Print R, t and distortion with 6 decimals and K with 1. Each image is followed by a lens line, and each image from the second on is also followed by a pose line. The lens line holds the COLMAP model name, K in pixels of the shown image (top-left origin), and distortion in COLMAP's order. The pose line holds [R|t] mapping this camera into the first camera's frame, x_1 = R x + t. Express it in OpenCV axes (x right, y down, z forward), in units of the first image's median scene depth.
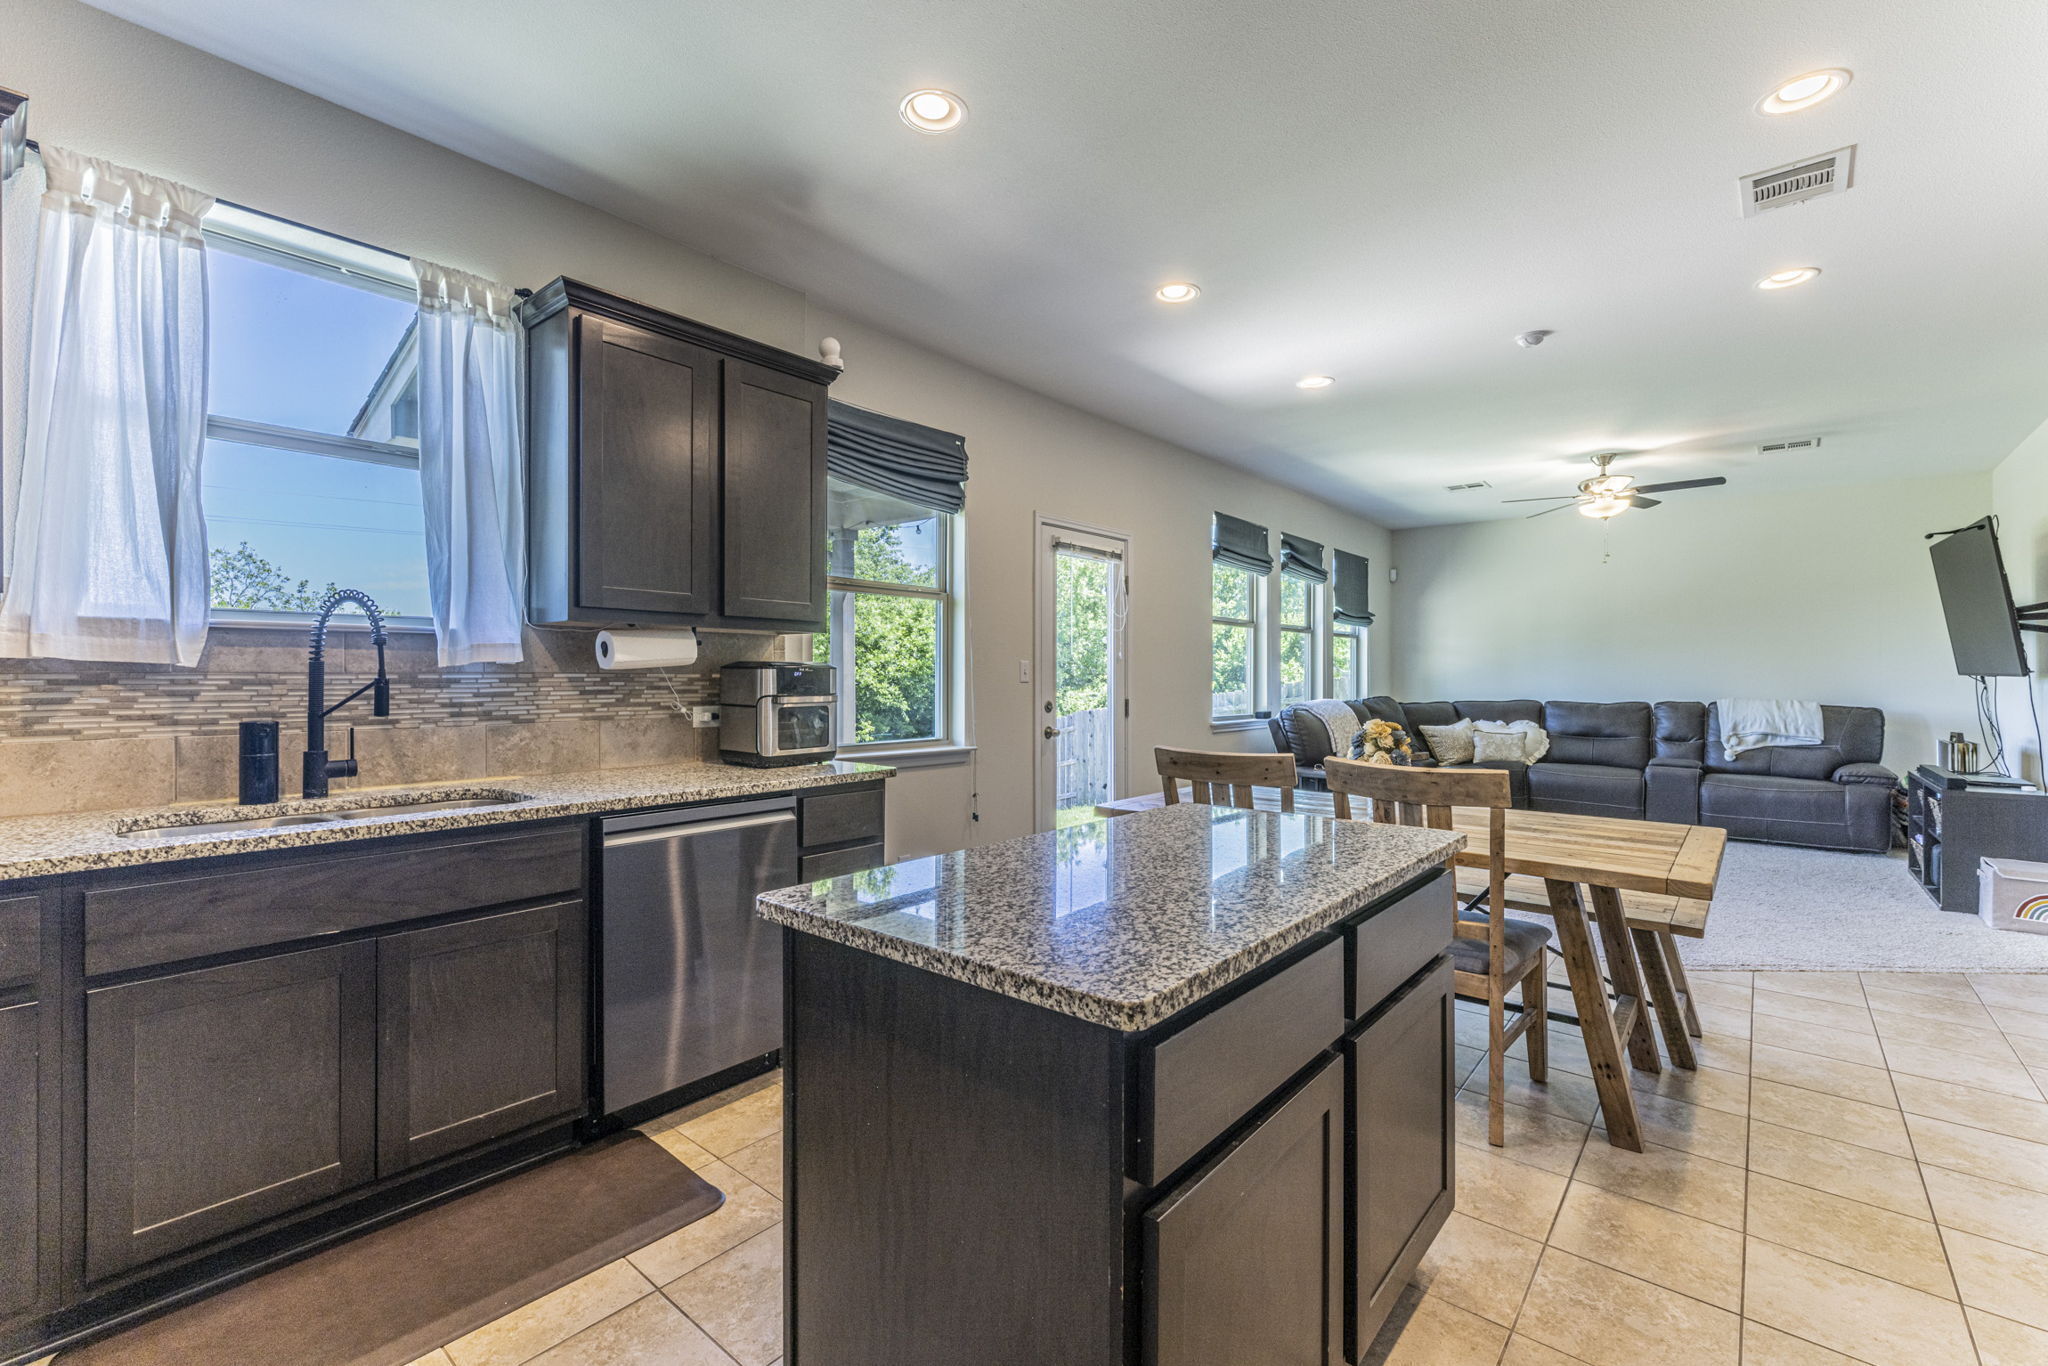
lens RADIAL K [[862.5, 0, 1085.5], [0, 862.5, 675.0], [0, 0, 1]] dist [-0.002779, -0.001507]
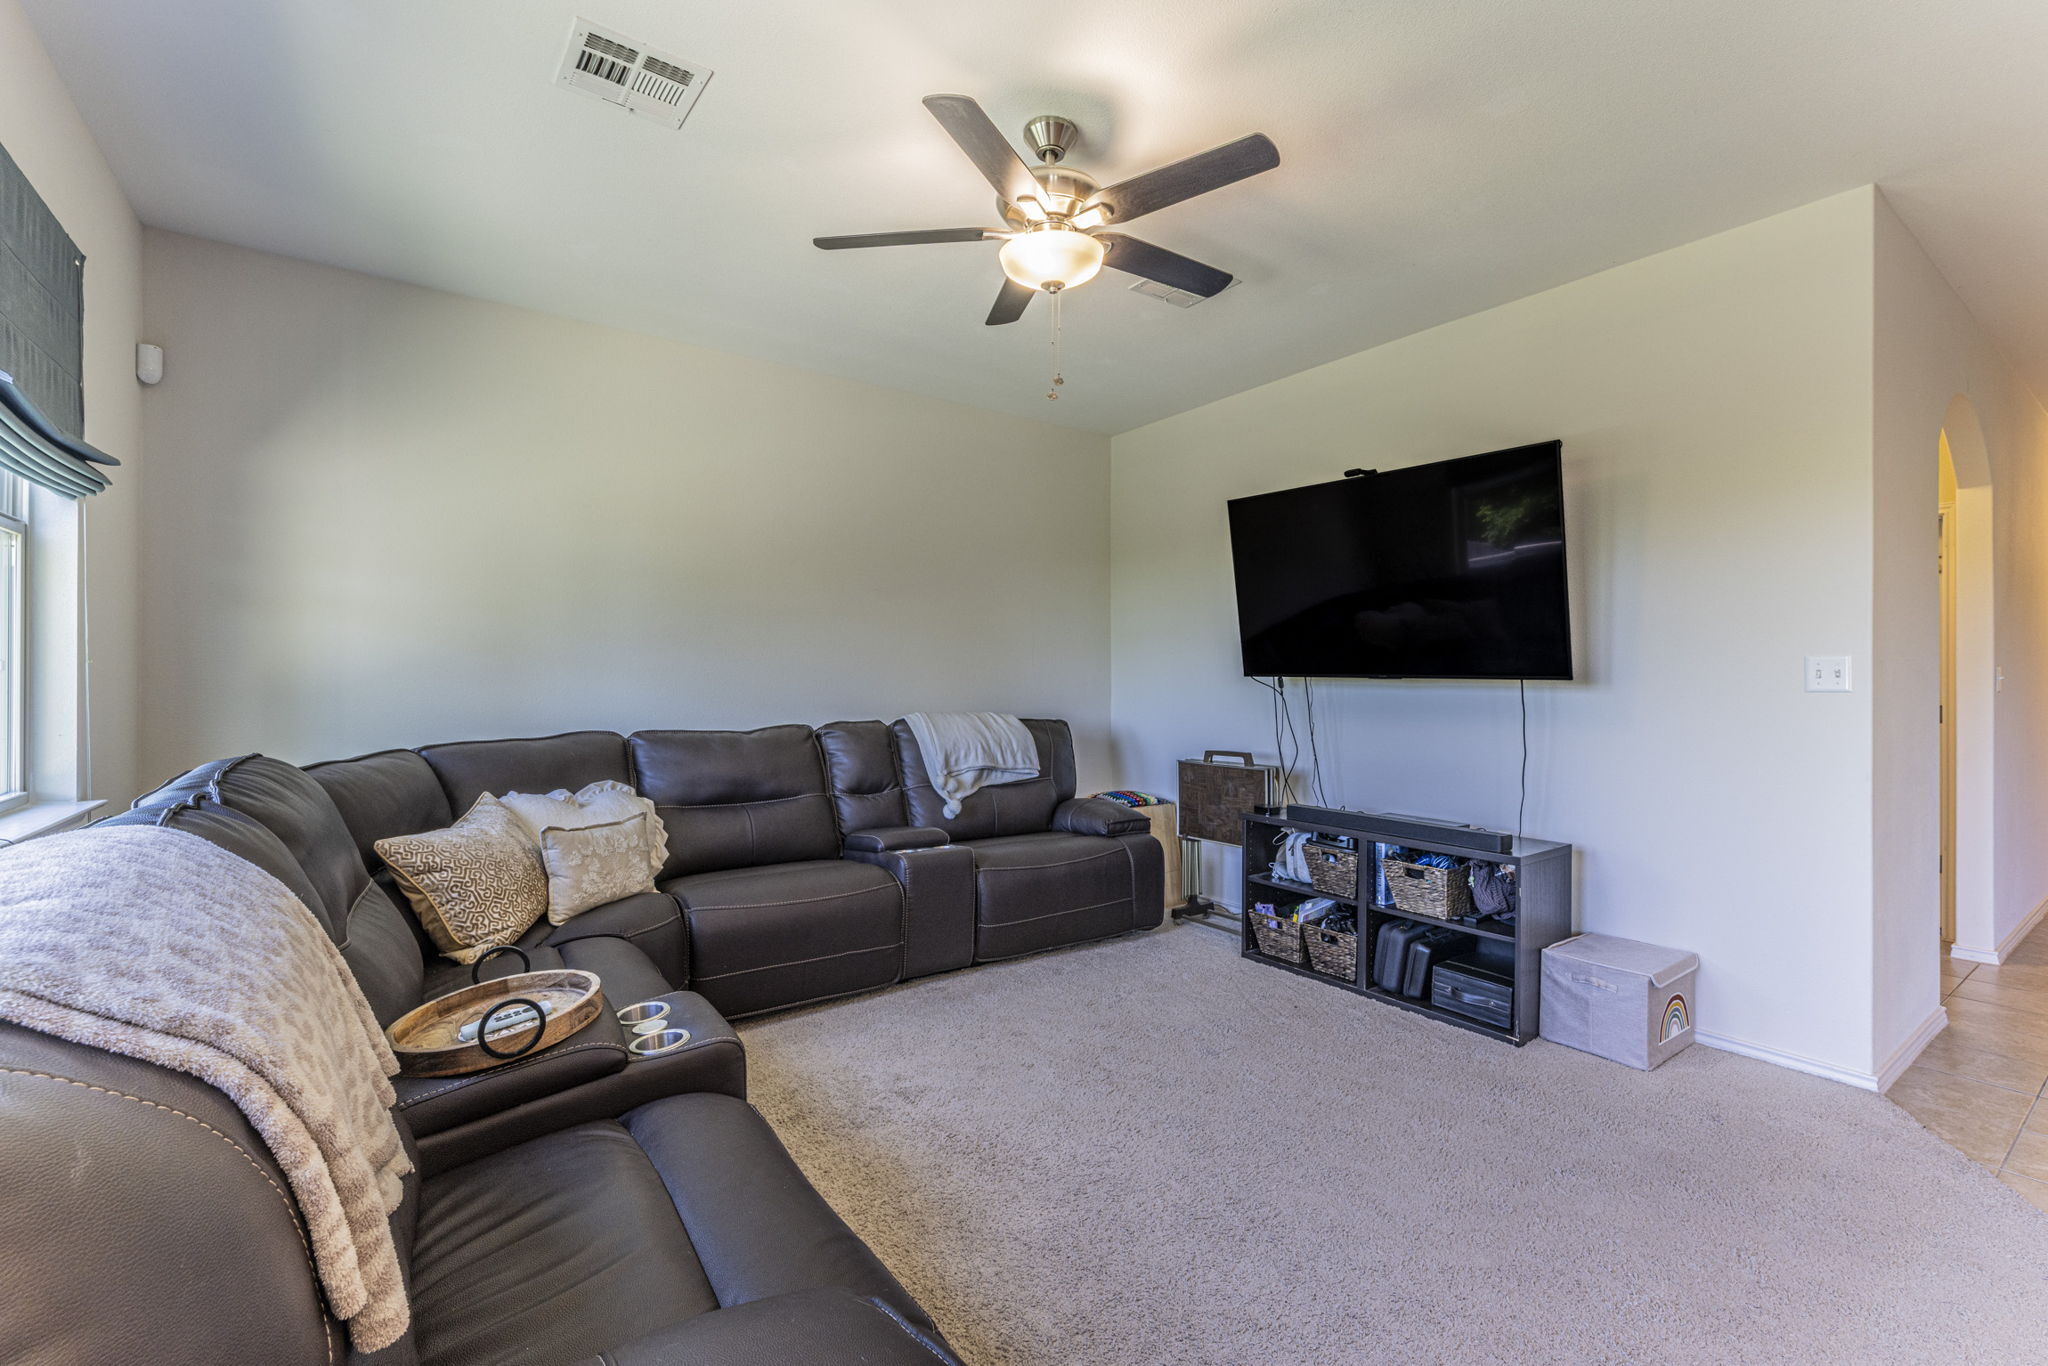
lens RADIAL K [[862.5, 0, 1012.2], [0, 862.5, 675.2], [0, 0, 1]] dist [-0.002779, -0.001507]
pose [[0.275614, -0.001391, 0.961267, 0.201859], [-0.006558, 0.999973, 0.003327, -0.002836], [-0.961246, -0.007221, 0.275597, 0.887389]]
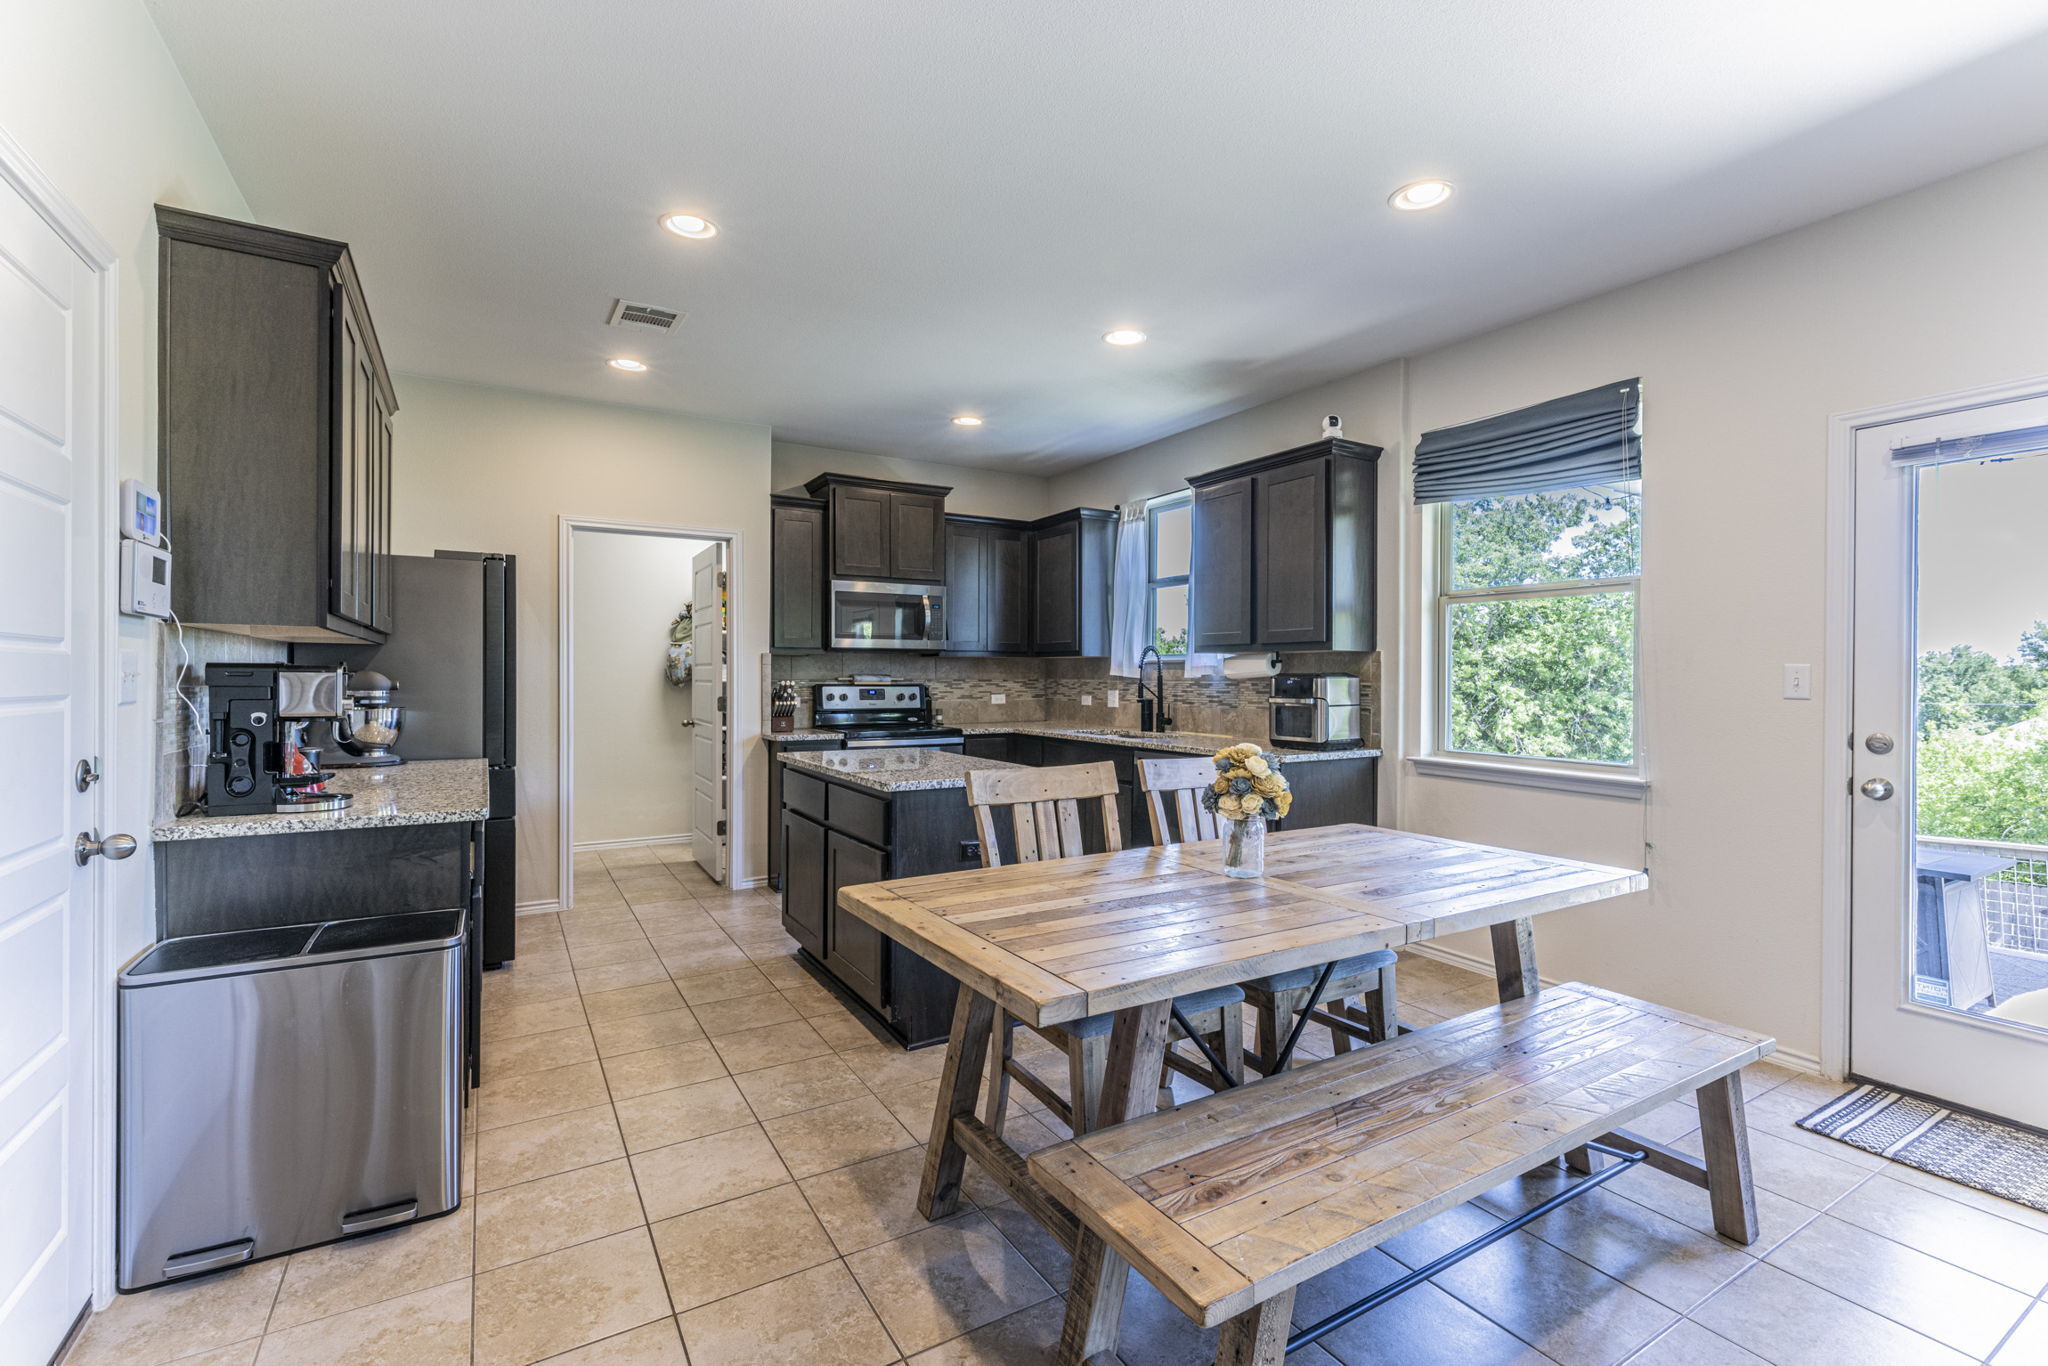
lens RADIAL K [[862.5, 0, 995.8], [0, 862.5, 678.6], [0, 0, 1]] dist [-0.002779, -0.001507]
pose [[-0.364834, -0.002100, -0.931070, 0.540854], [-0.006825, 0.999977, 0.000419, -0.001804], [0.931048, 0.006508, -0.364840, 0.519111]]
